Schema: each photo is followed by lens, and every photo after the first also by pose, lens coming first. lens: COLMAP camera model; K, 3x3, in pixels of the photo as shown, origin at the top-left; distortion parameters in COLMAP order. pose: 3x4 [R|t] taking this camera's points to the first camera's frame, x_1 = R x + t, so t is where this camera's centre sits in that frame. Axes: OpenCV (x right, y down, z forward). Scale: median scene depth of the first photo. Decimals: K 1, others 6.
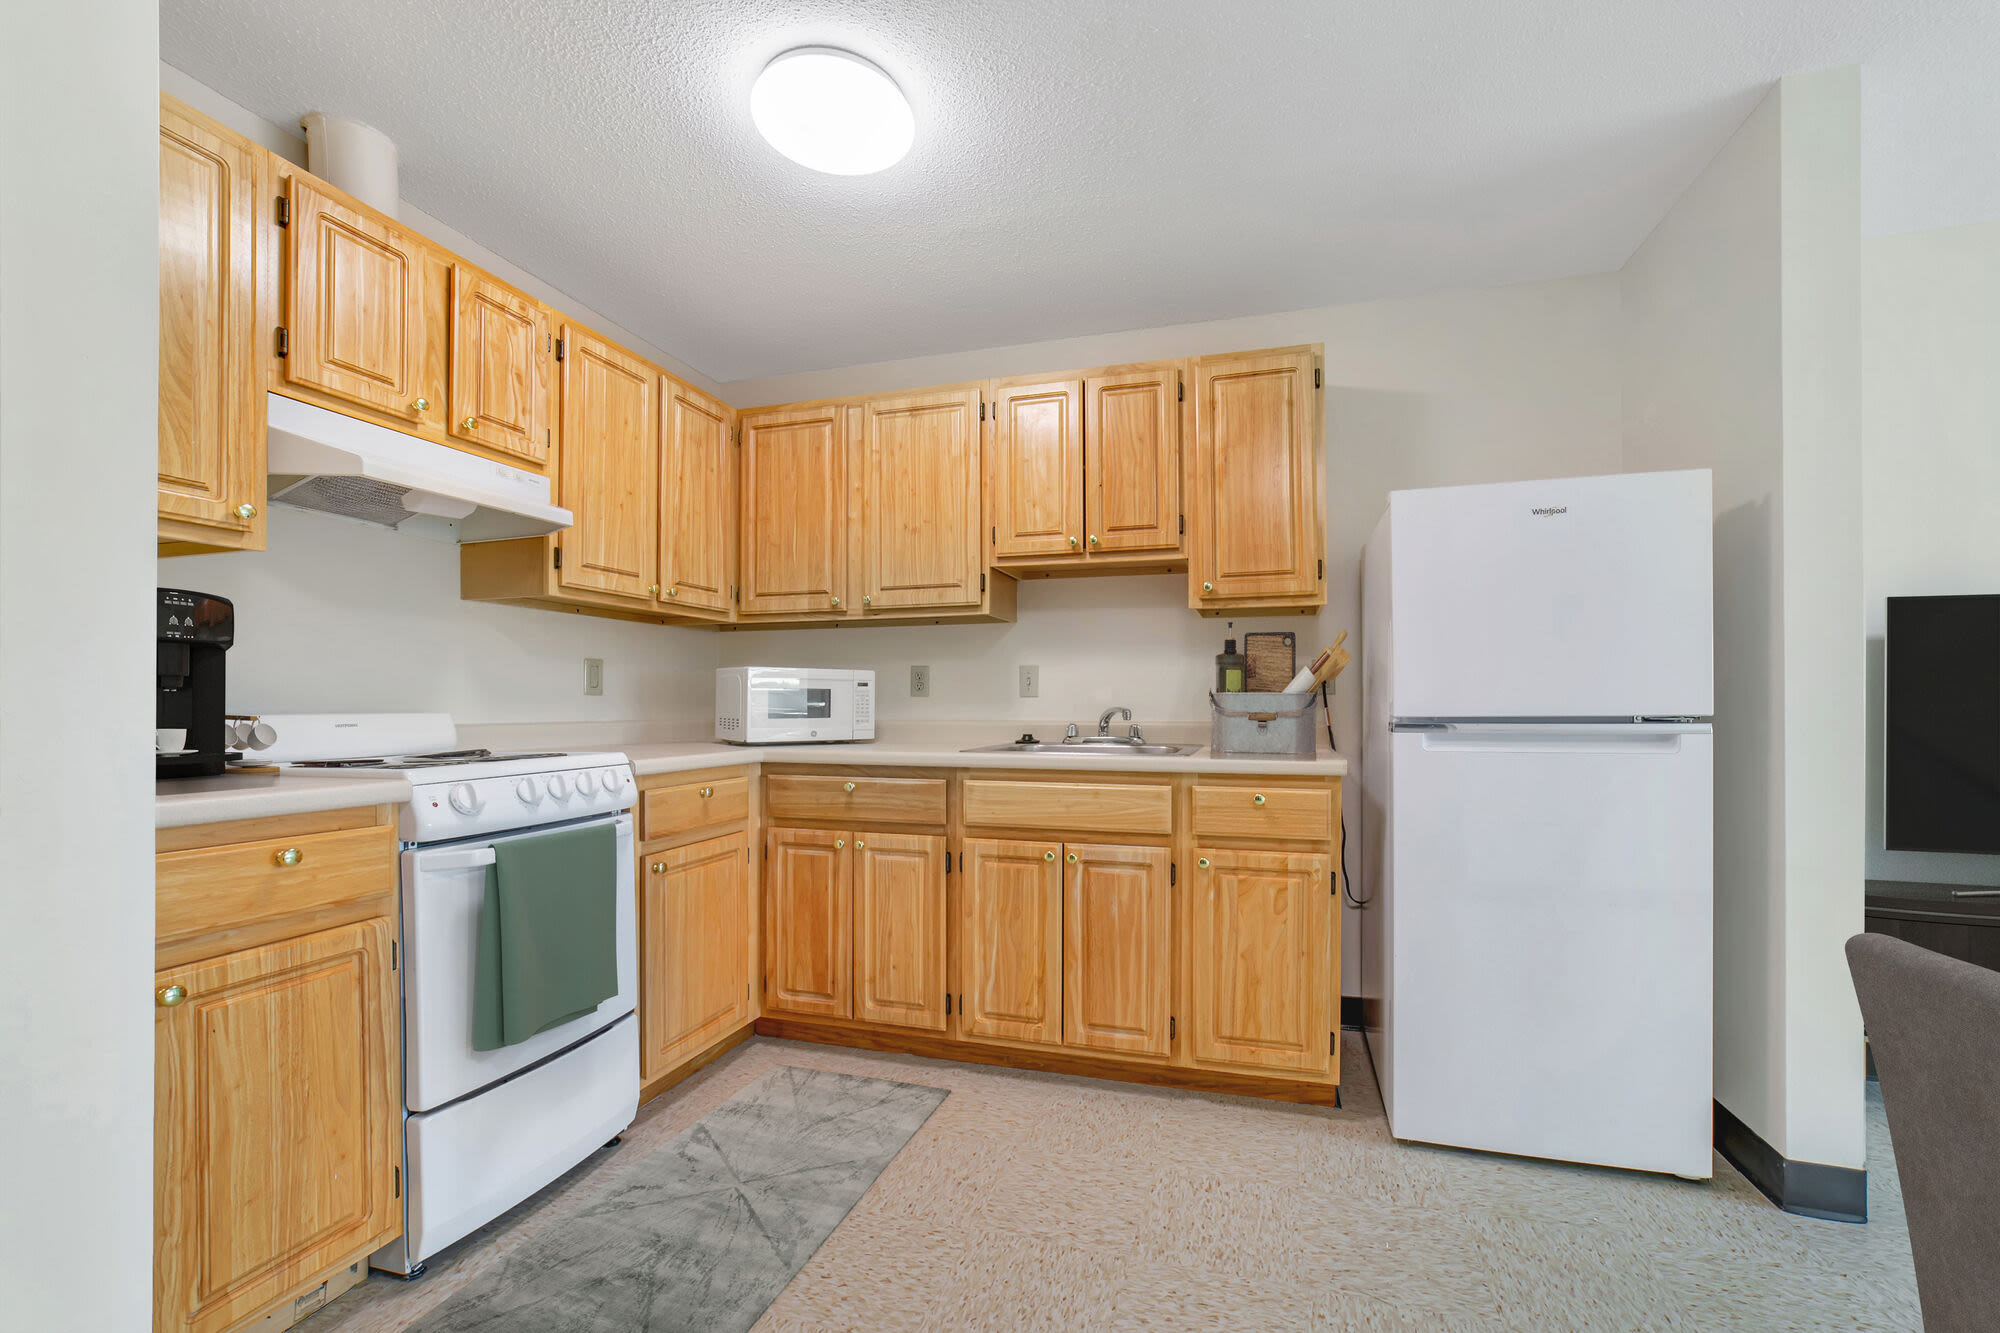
lens RADIAL K [[880.8, 0, 999.6], [0, 880.8, 694.1], [0, 0, 1]] dist [-0.044101, 0.027437]
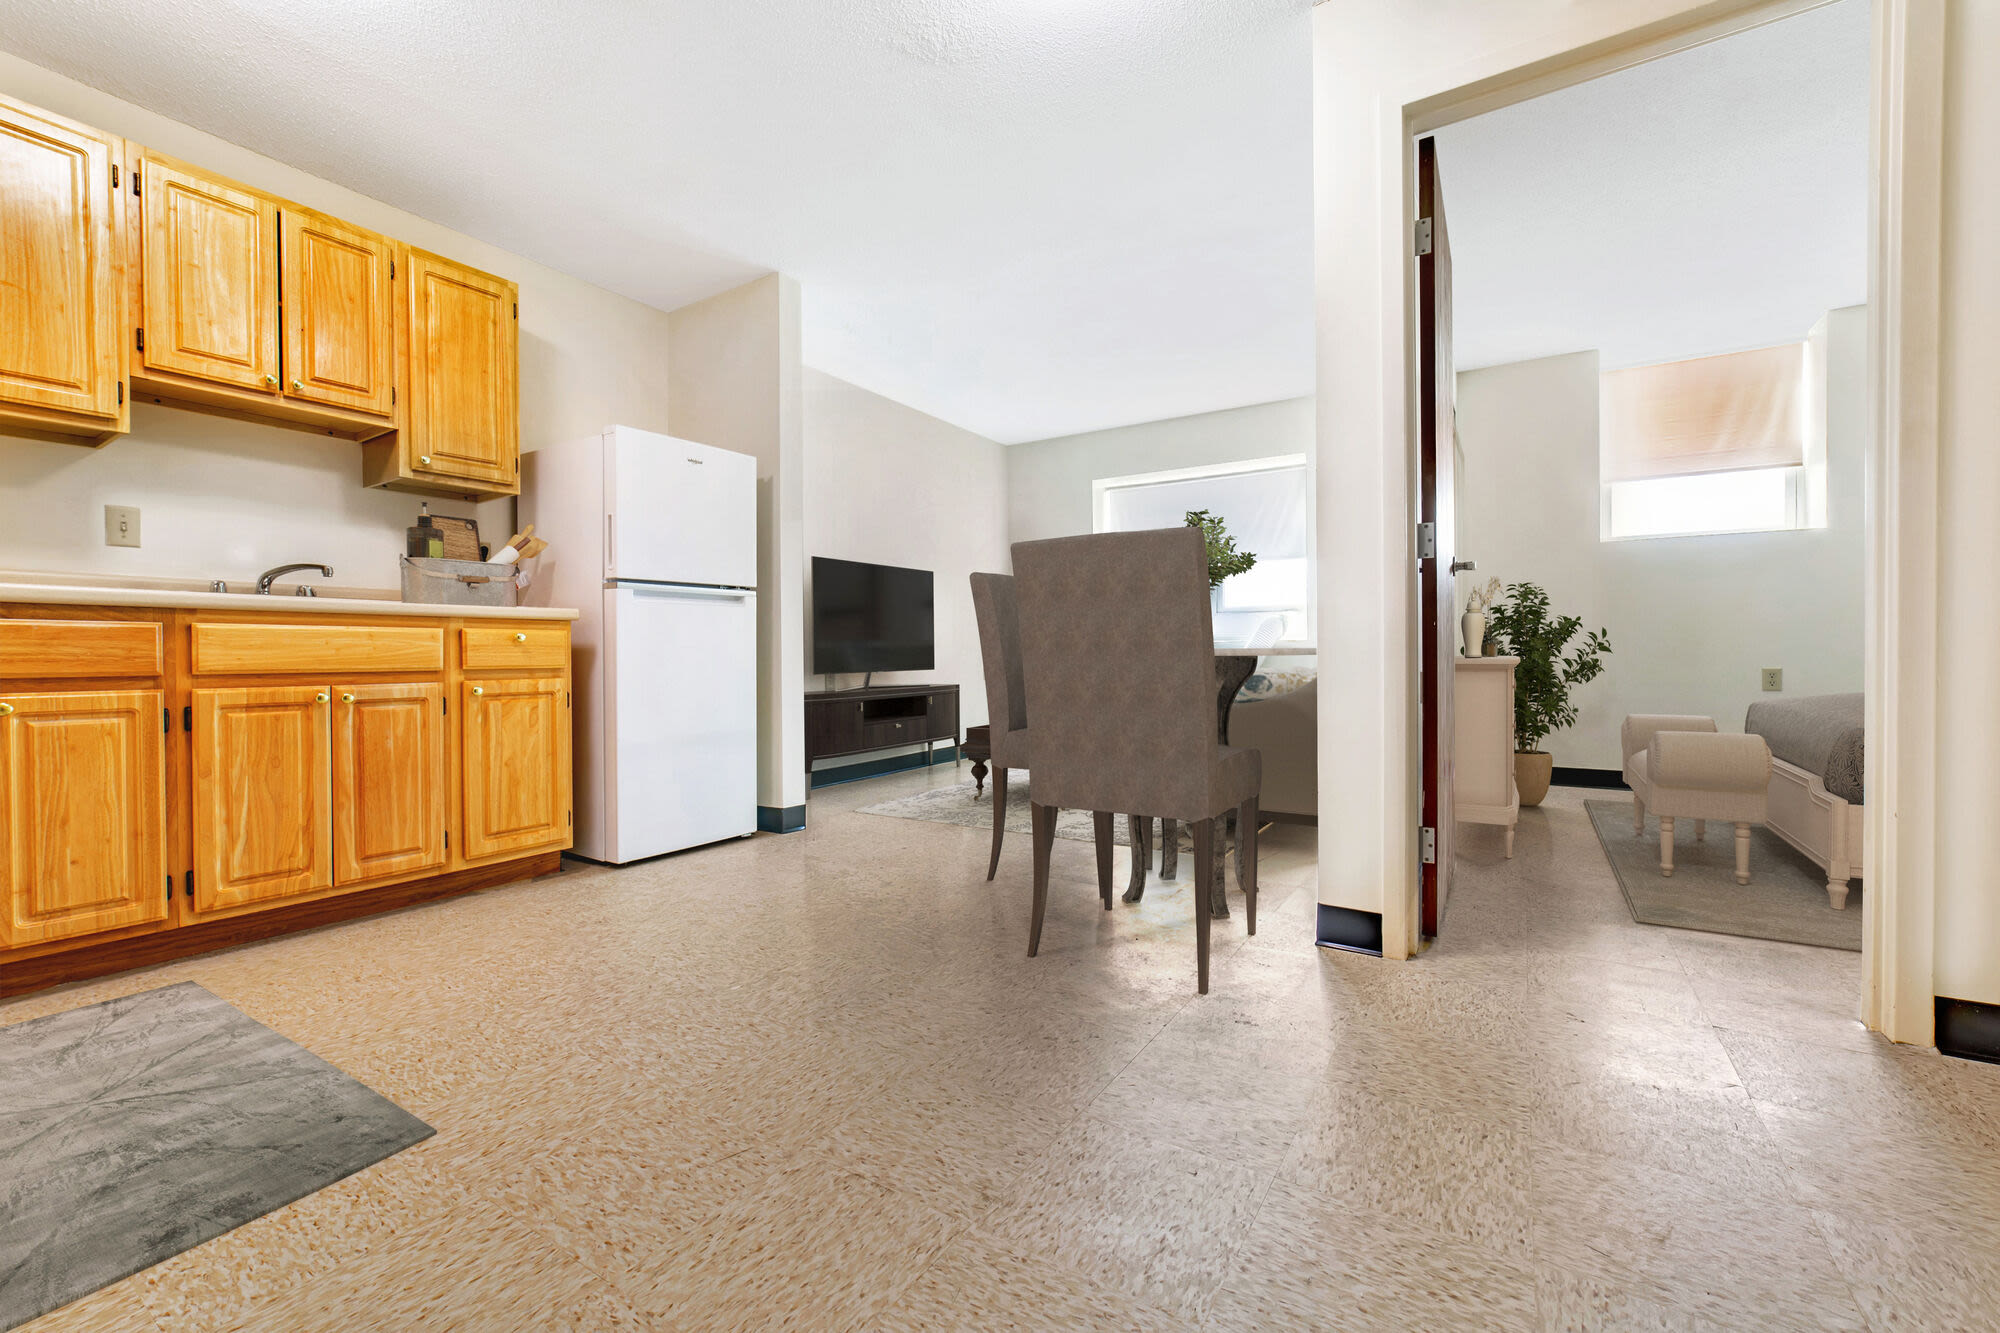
lens RADIAL K [[825.0, 0, 998.4], [0, 825.0, 645.3], [0, 0, 1]] dist [0.071236, 0.000001]
pose [[0.270987, -0.009490, 0.962536, -0.671137], [0.002793, 0.999955, 0.009073, 0.116411], [-0.962579, 0.000229, 0.271001, -0.004348]]
